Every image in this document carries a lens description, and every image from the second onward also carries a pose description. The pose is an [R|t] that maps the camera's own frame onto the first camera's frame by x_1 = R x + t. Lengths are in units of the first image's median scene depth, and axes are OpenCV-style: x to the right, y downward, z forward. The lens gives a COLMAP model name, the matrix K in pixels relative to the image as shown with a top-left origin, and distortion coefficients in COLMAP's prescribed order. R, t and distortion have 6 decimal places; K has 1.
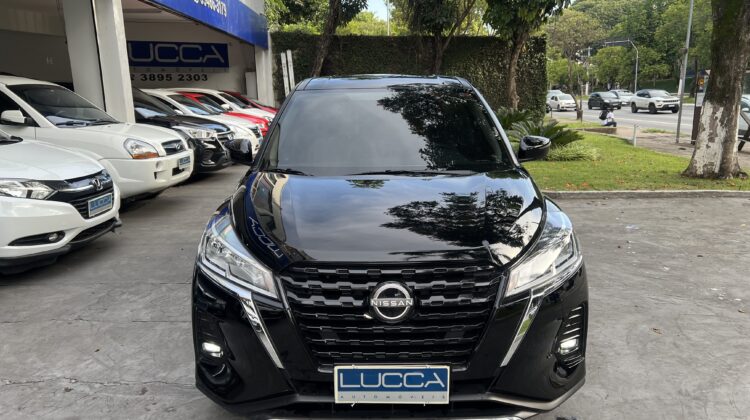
lens RADIAL K [[555.7, 0, 375.0], [0, 555.7, 210.0], [0, 0, 1]] dist [0.033148, -0.041865]
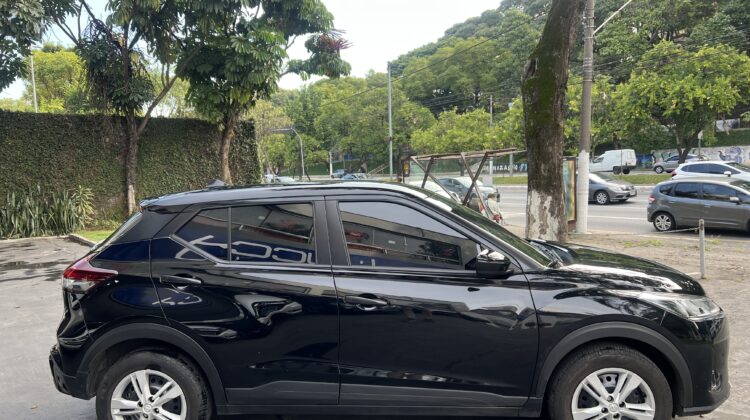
lens RADIAL K [[555.7, 0, 375.0], [0, 555.7, 210.0], [0, 0, 1]] dist [0.033148, -0.041865]
pose [[0.828656, -0.060179, 0.556514, -0.054984], [0.141742, 0.984361, -0.104611, -0.044147], [-0.541515, 0.165568, 0.824226, 0.167182]]
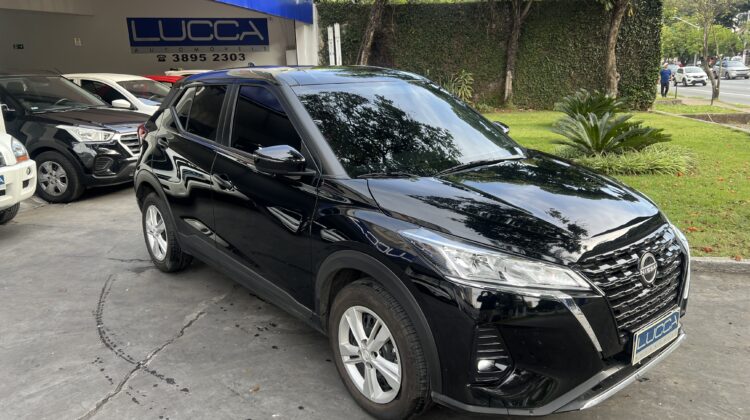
lens RADIAL K [[555.7, 0, 375.0], [0, 555.7, 210.0], [0, 0, 1]] dist [0.033148, -0.041865]
pose [[0.975519, 0.043030, -0.215665, 0.104891], [-0.033832, 0.998361, 0.046166, -0.037763], [0.217298, -0.037740, 0.975375, 0.151293]]
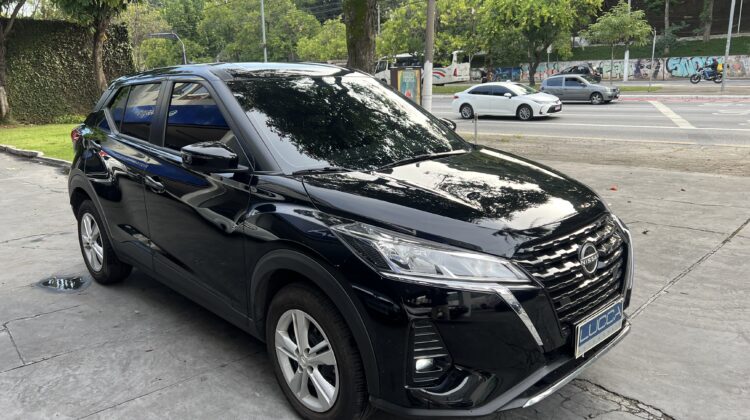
lens RADIAL K [[555.7, 0, 375.0], [0, 555.7, 210.0], [0, 0, 1]] dist [0.033148, -0.041865]
pose [[0.714362, -0.167483, 0.679439, -0.095079], [0.157847, 0.984479, 0.076716, -0.010445], [-0.681742, 0.052444, 0.729711, 0.046232]]
